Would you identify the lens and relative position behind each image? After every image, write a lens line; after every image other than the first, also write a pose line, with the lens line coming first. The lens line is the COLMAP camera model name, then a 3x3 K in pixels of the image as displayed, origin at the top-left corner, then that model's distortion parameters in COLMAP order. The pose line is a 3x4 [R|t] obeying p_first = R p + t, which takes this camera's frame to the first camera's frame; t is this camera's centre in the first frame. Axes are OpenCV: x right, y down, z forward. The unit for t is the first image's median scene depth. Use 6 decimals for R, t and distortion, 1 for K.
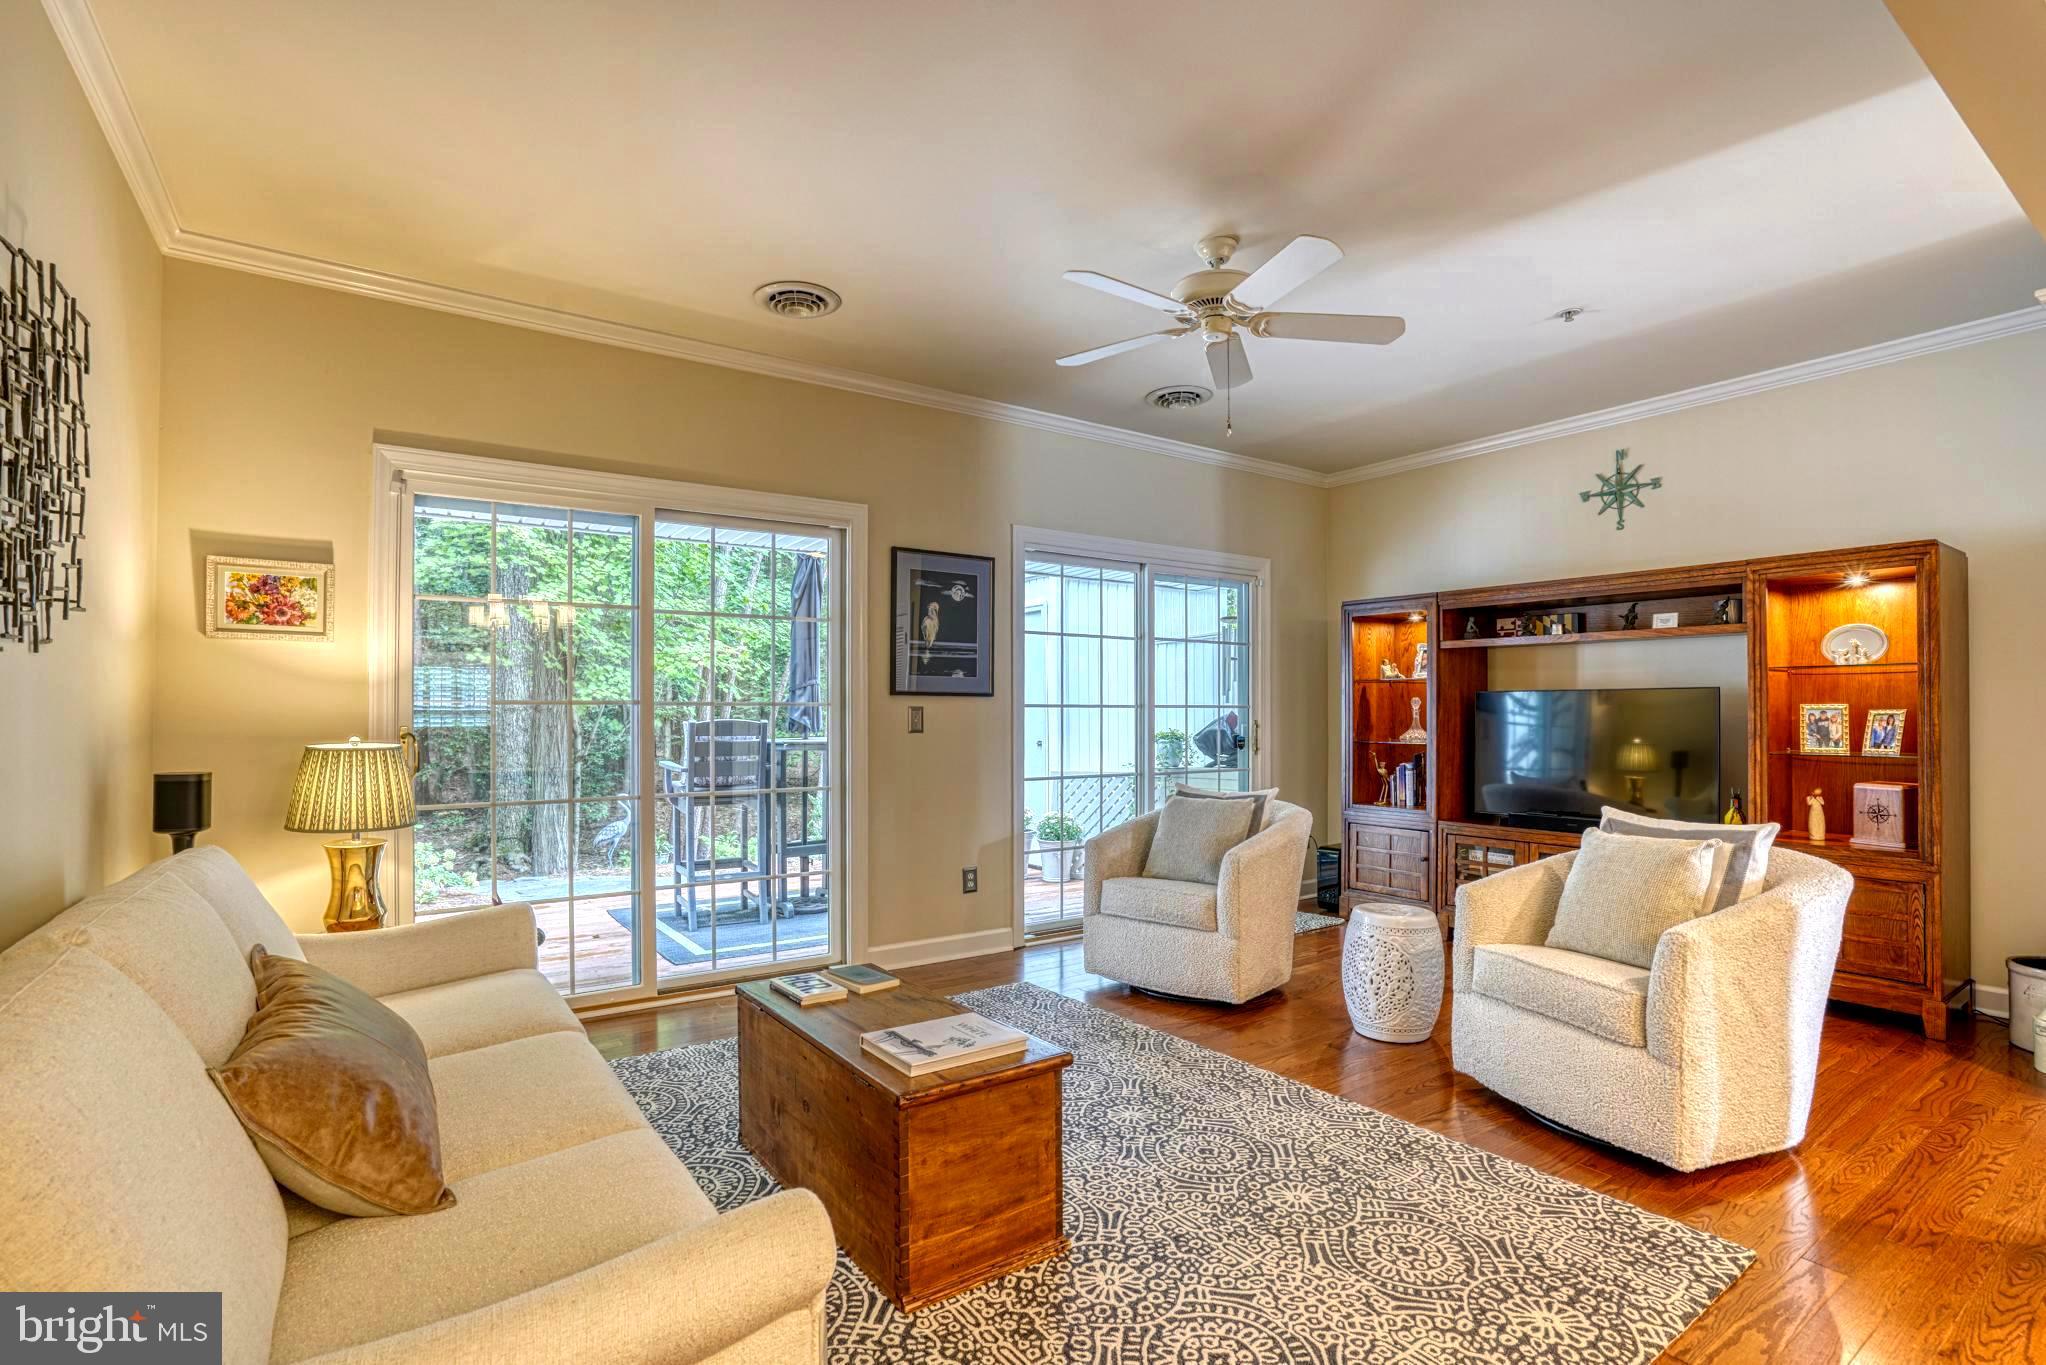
lens RADIAL K [[966.7, 0, 1031.4], [0, 966.7, 708.7], [0, 0, 1]] dist [-0.050762, 0.017650]
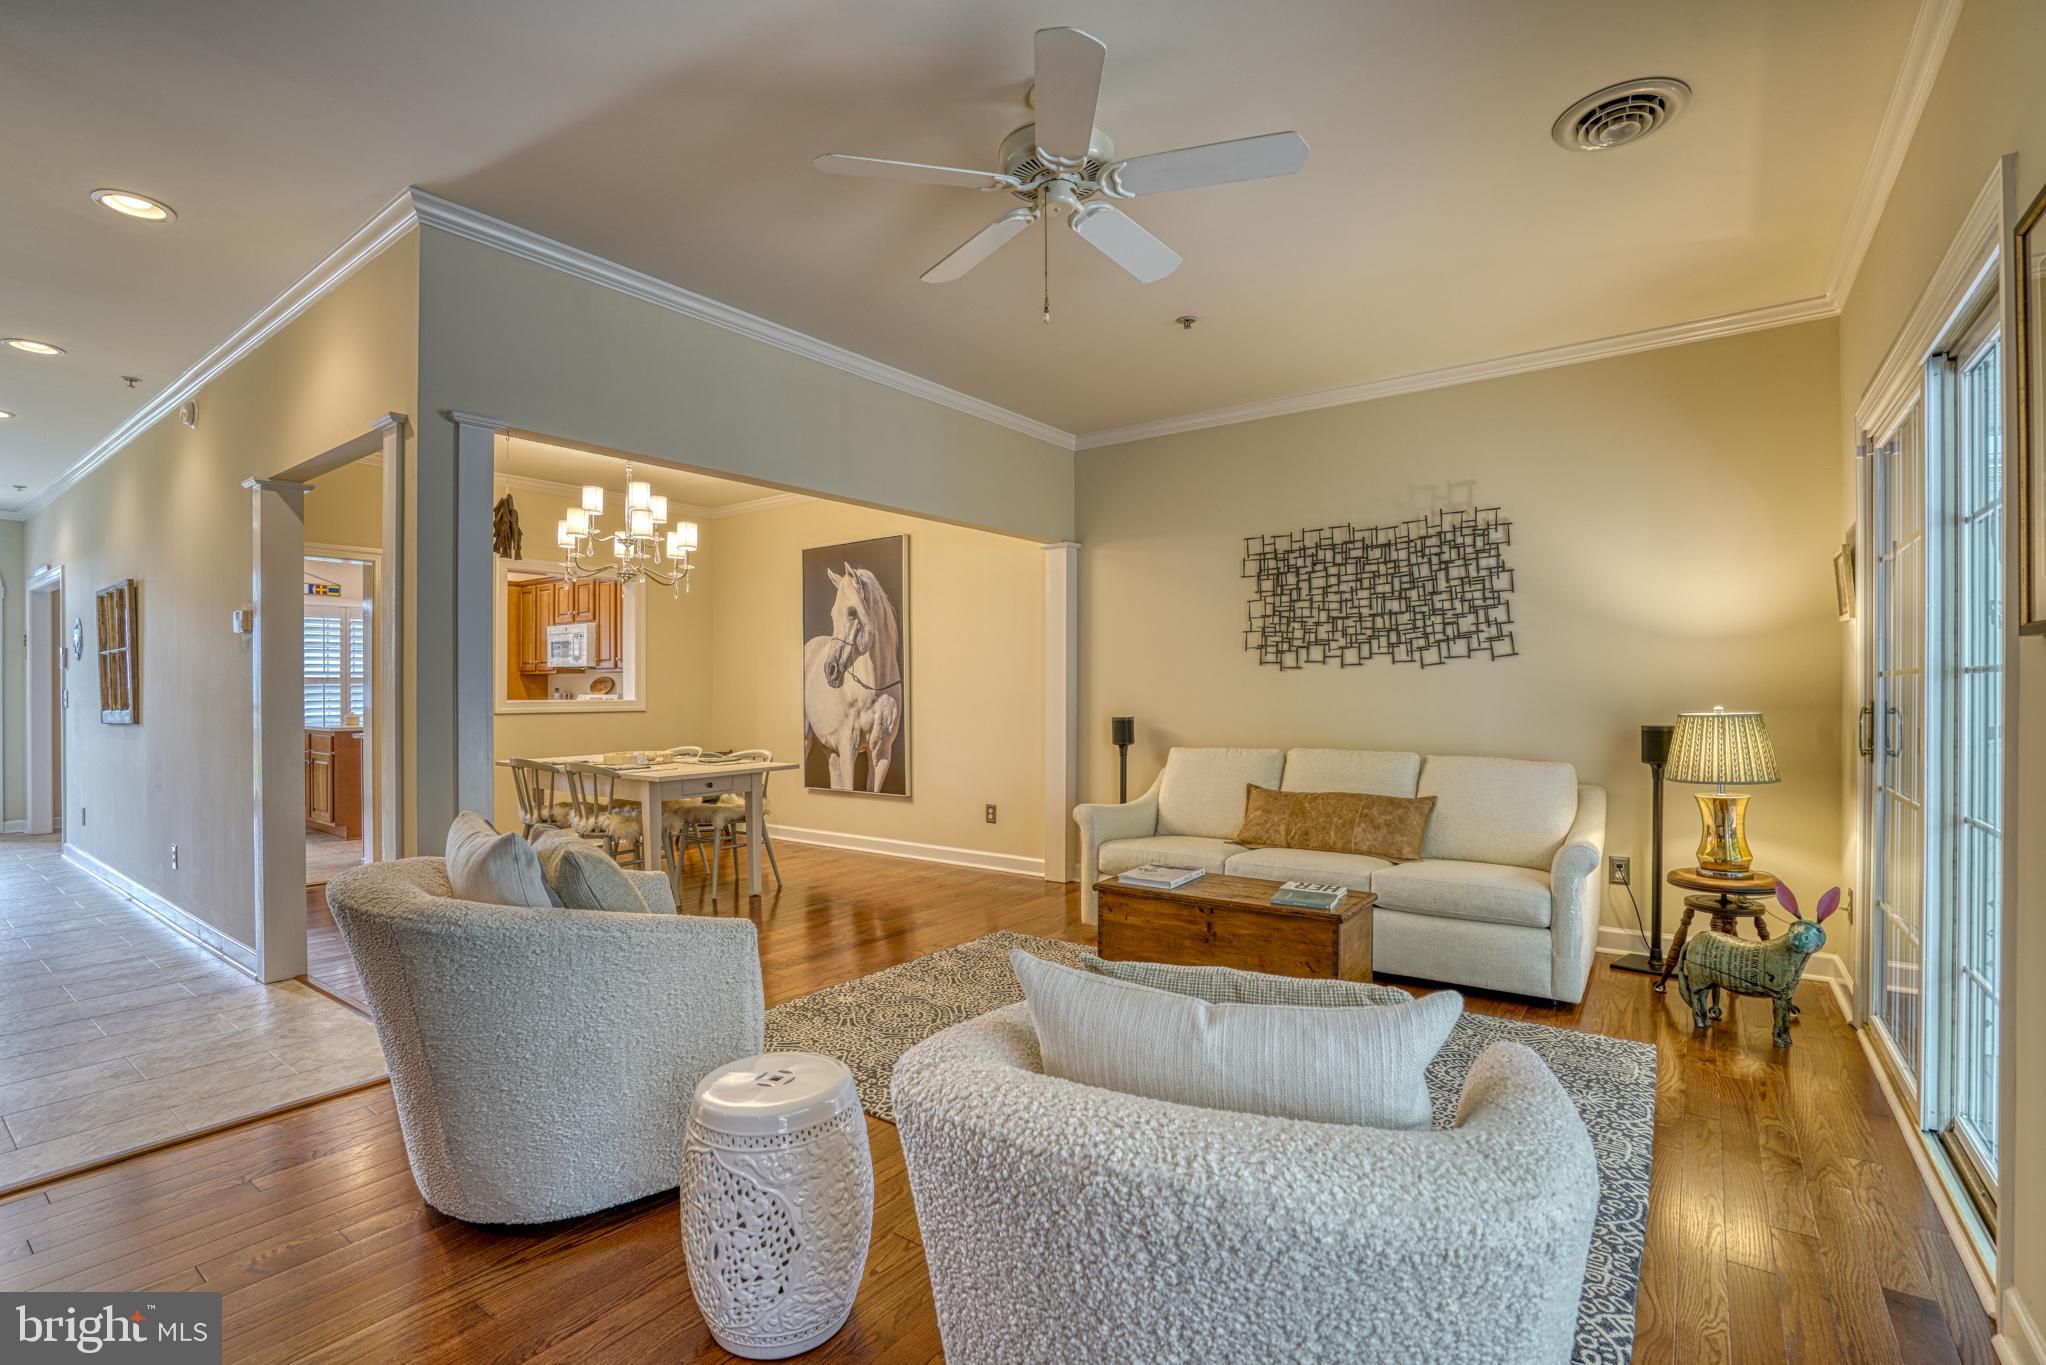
lens RADIAL K [[966.7, 0, 1015.8], [0, 966.7, 687.8], [0, 0, 1]] dist [-0.050762, 0.017650]
pose [[-0.955020, 0.005896, -0.296483, 0.373953], [0.007436, 0.999964, -0.004067, 0.004071], [0.296449, -0.006089, -0.955029, 1.414784]]
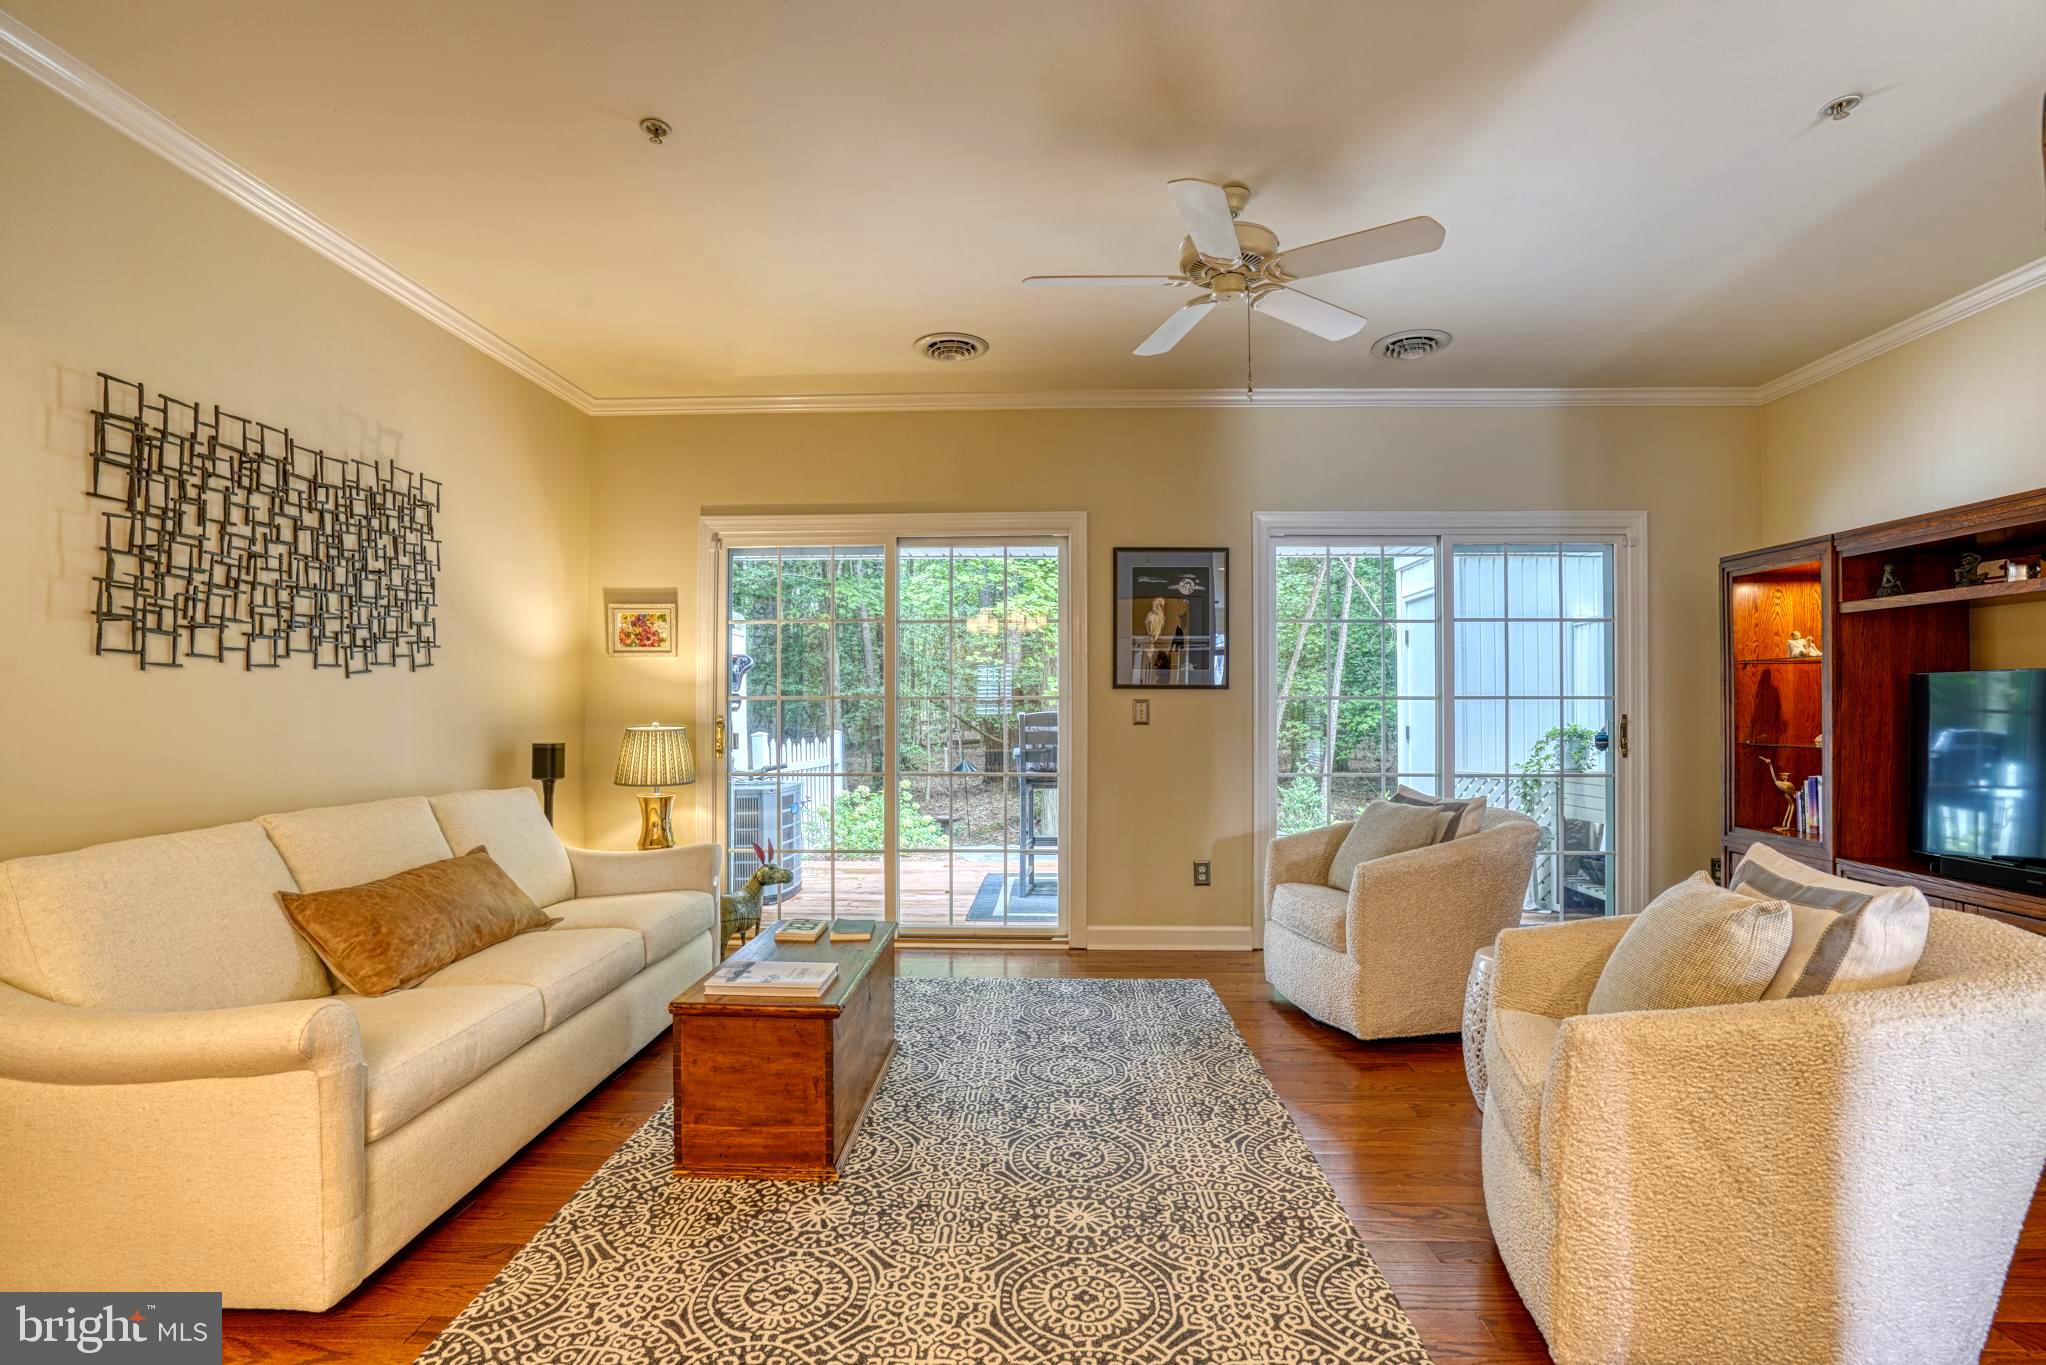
lens RADIAL K [[966.7, 0, 1032.5], [0, 966.7, 690.3], [0, 0, 1]] dist [-0.050762, 0.017650]
pose [[0.797117, -0.009843, -0.603745, 0.484800], [0.002664, 0.999915, -0.012784, 0.001139], [0.603820, 0.008582, 0.797075, 0.126409]]
